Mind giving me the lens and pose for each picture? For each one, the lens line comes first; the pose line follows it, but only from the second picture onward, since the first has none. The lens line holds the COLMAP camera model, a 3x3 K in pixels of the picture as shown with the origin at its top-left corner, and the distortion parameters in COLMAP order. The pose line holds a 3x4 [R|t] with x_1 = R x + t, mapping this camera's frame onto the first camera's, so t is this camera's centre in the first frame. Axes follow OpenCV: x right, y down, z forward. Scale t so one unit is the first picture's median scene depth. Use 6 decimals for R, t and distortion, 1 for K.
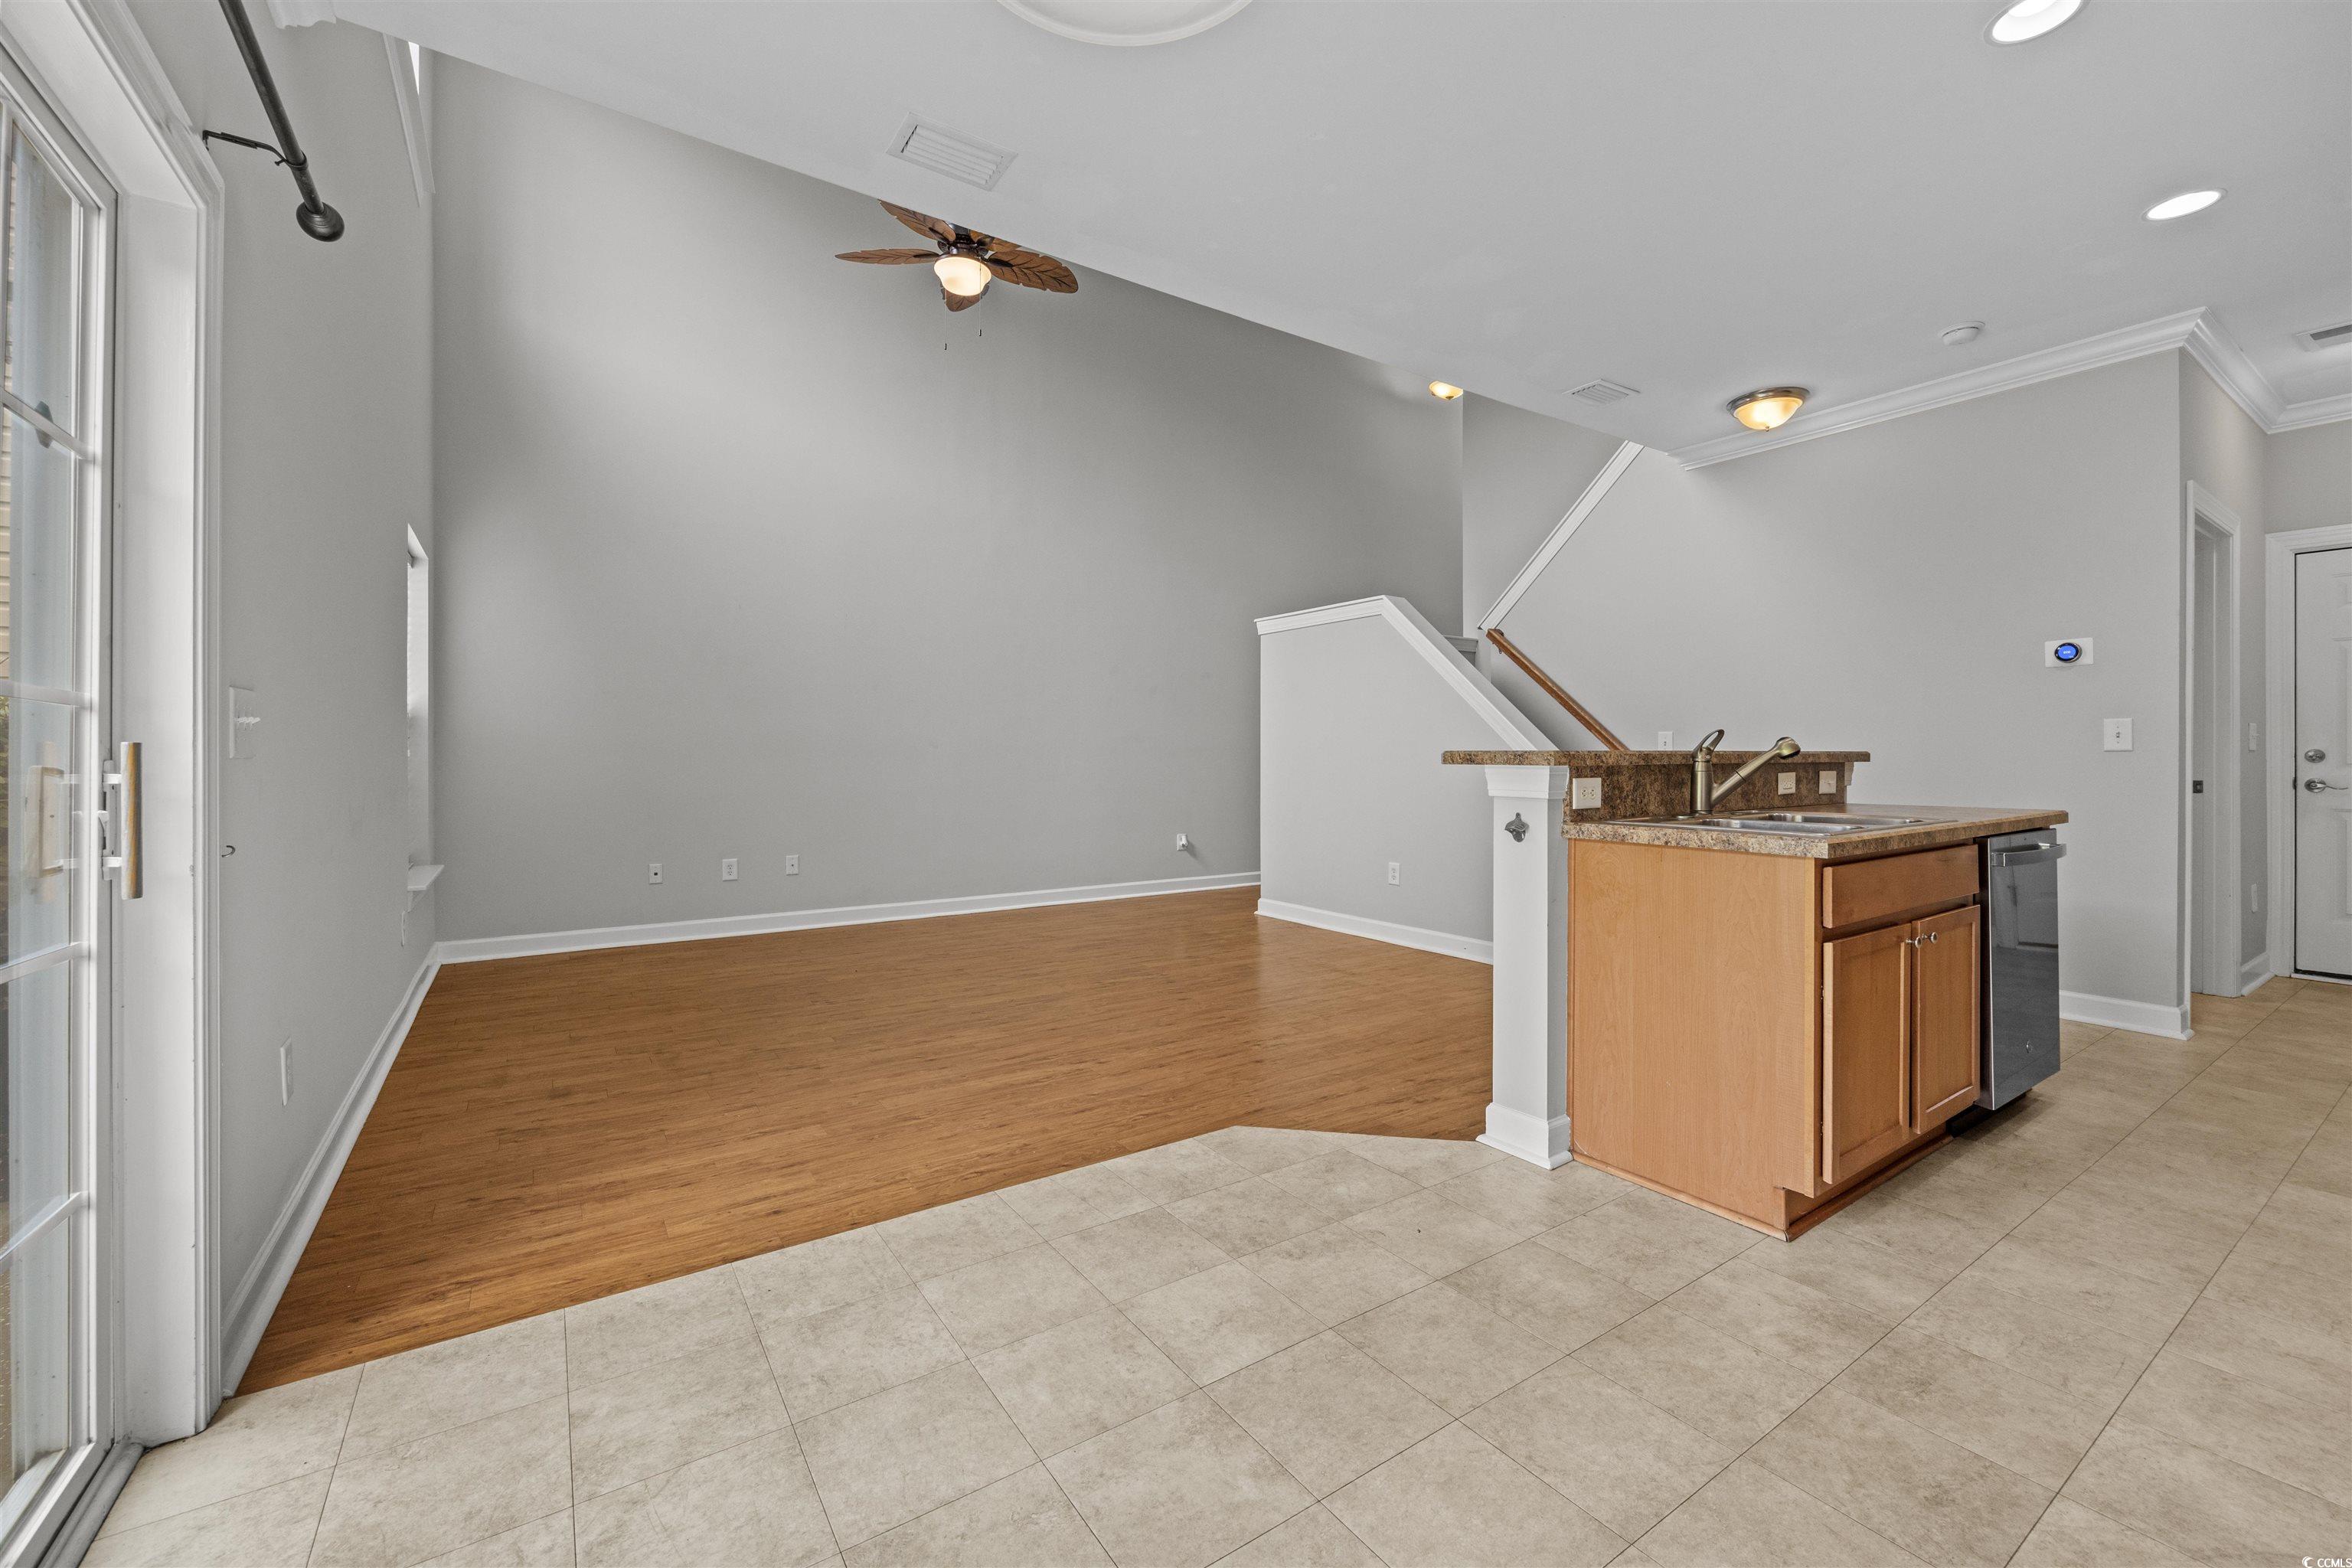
lens RADIAL K [[948.2, 0, 1176.6], [0, 948.2, 759.4], [0, 0, 1]] dist [-0.003232, 0.000053]
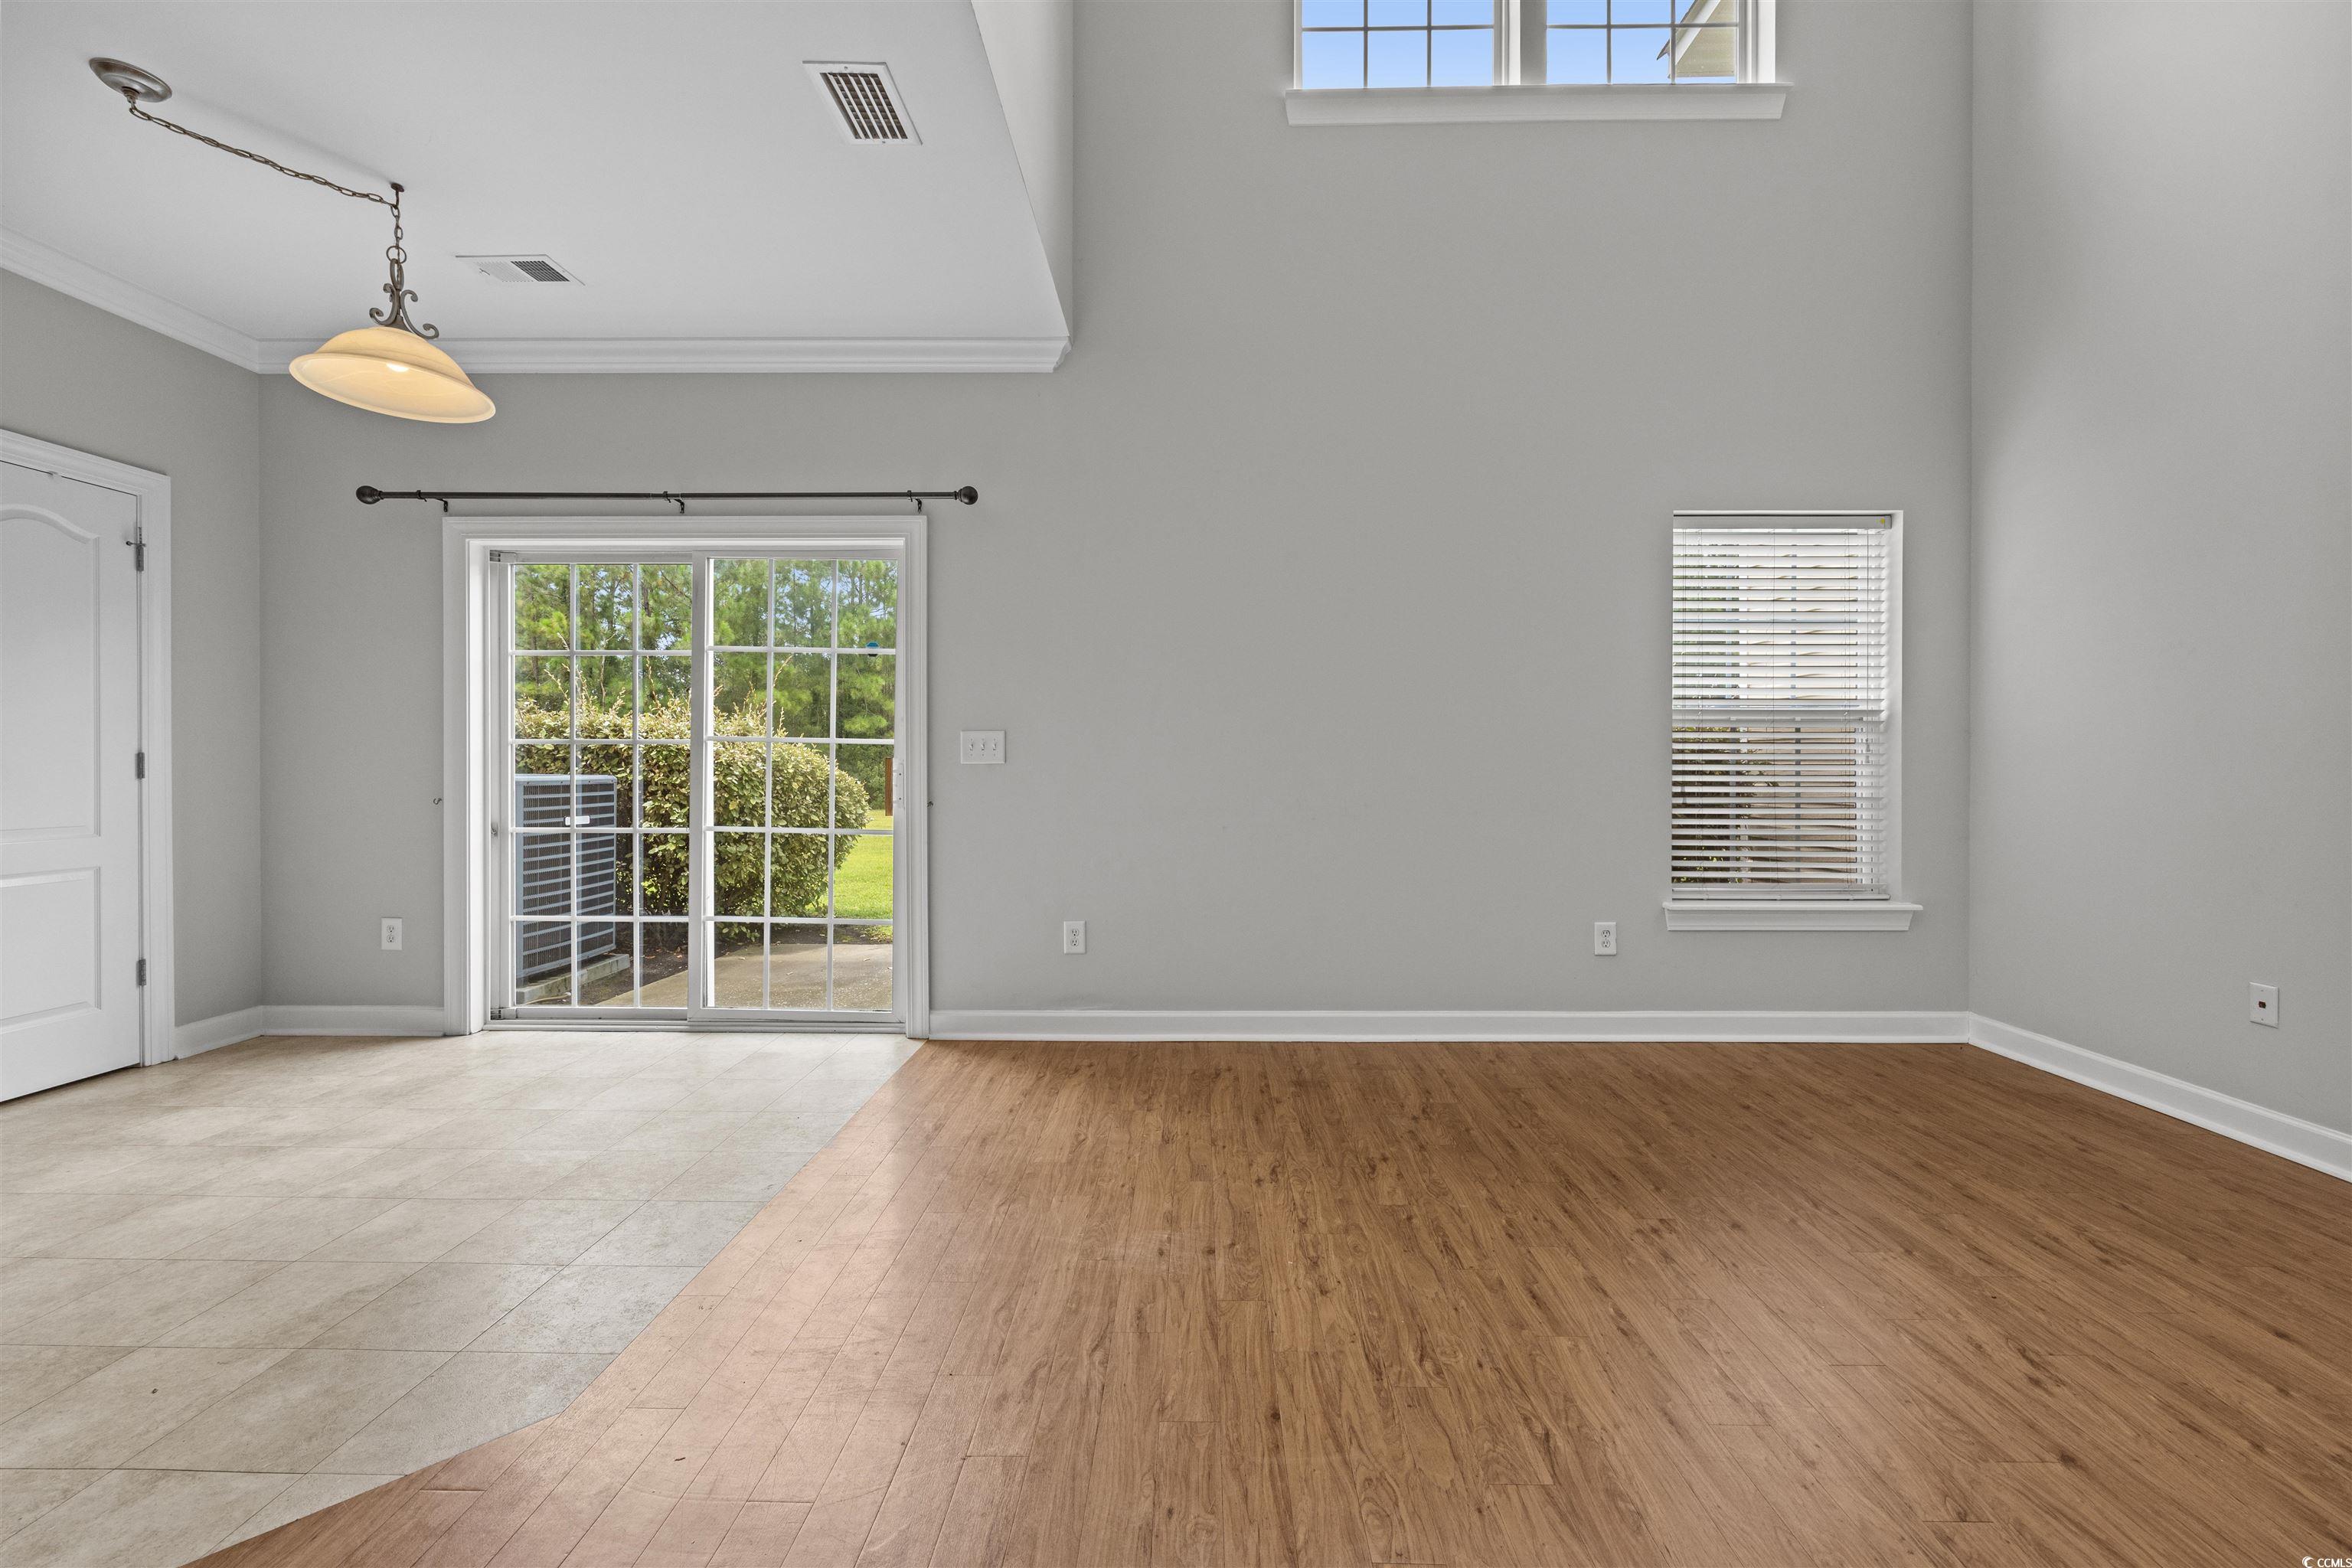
lens RADIAL K [[948.2, 0, 1186.8], [0, 948.2, 771.6], [0, 0, 1]] dist [-0.003232, 0.000053]
pose [[-0.565742, 0.006117, -0.824560, 0.319216], [-0.002934, 0.999951, 0.009432, -0.003397], [0.824577, 0.007756, -0.565696, 1.644907]]
